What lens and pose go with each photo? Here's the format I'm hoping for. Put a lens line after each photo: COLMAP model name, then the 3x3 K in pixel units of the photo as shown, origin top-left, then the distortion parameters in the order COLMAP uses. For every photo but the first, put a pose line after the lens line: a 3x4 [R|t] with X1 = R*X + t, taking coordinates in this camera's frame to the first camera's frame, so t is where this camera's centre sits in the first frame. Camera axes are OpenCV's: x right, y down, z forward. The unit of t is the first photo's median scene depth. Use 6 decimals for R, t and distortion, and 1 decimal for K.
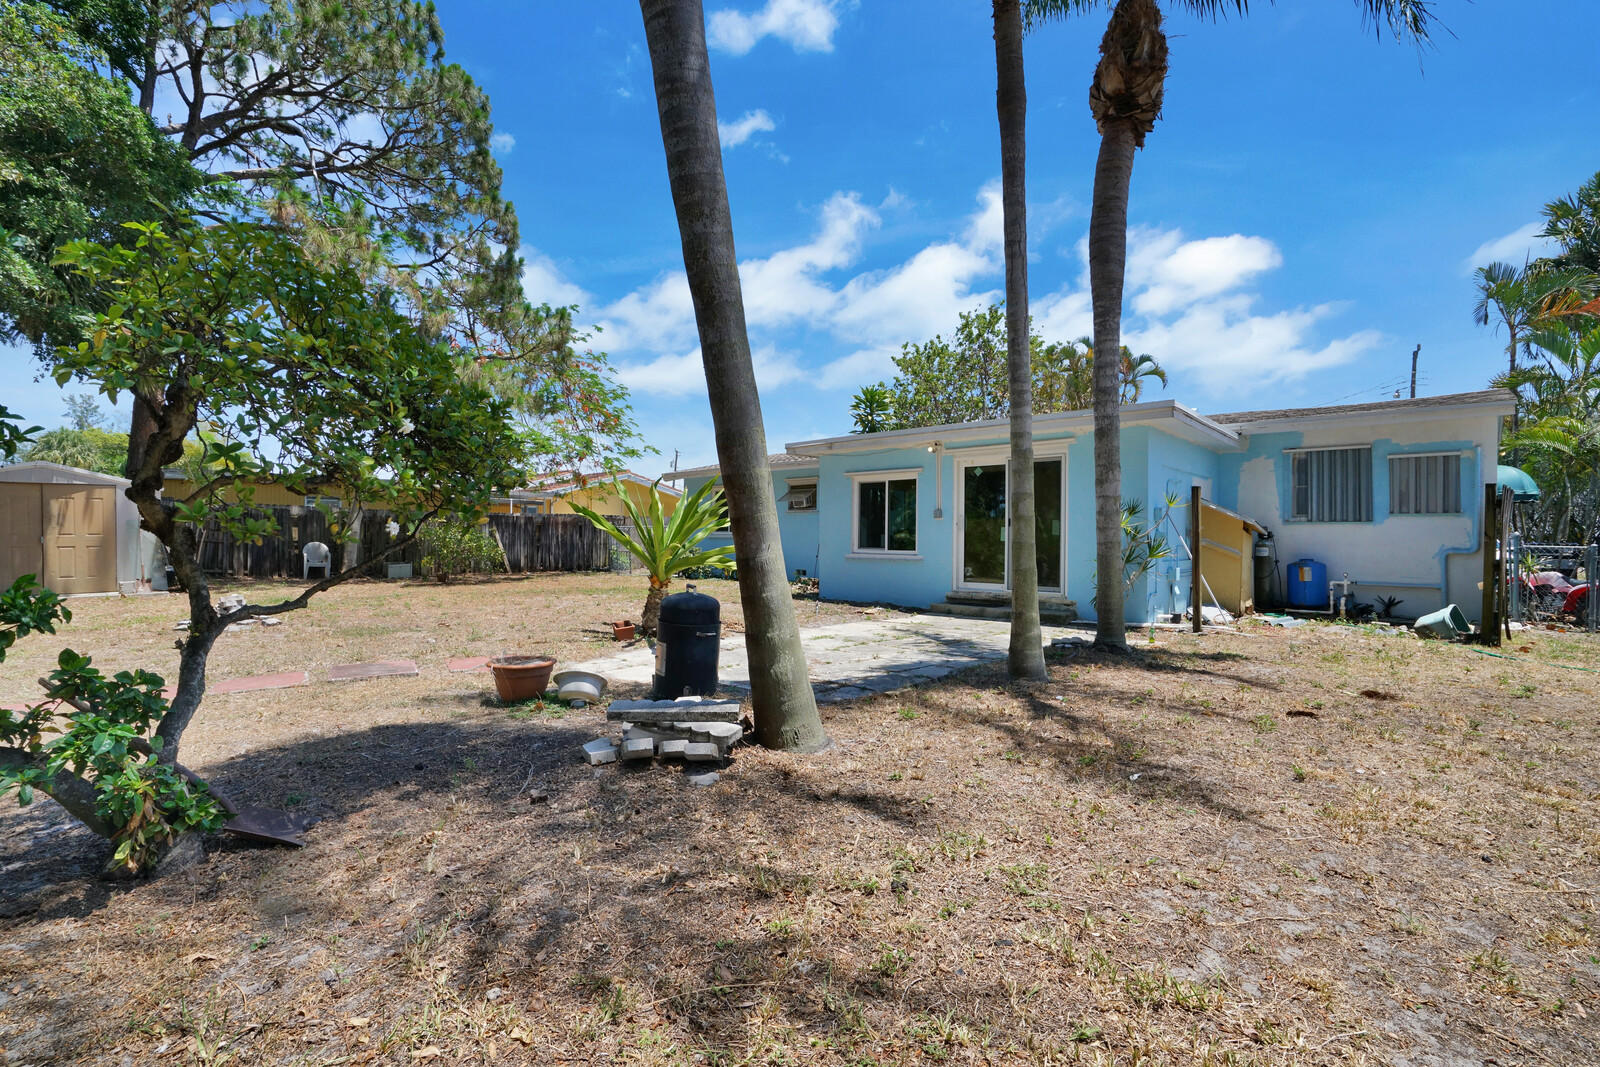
lens RADIAL K [[761.7, 0, 799.2], [0, 761.7, 560.6], [0, 0, 1]] dist [-0.067580, 0.028415]
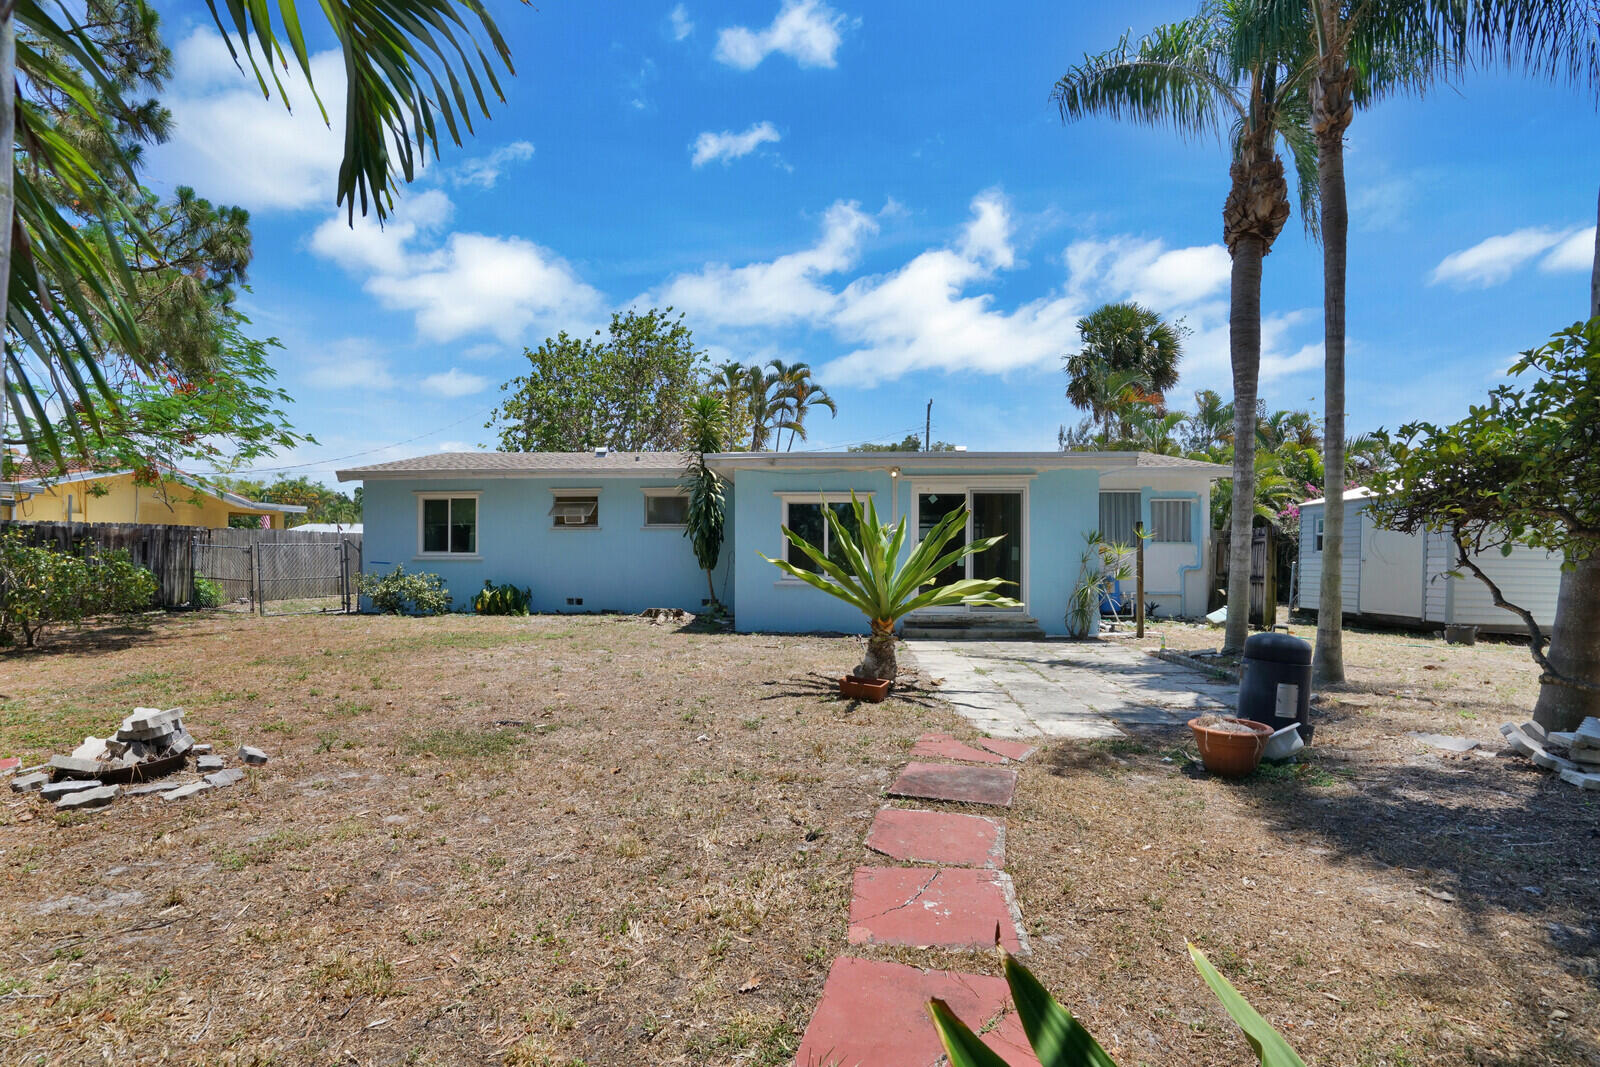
lens RADIAL K [[791.7, 0, 798.5], [0, 791.7, 581.7], [0, 0, 1]] dist [-0.072373, 0.032875]
pose [[0.777063, -0.026419, 0.628868, -0.549713], [0.019459, 0.999649, 0.017951, -0.025548], [-0.629122, -0.001712, 0.777305, 0.258895]]
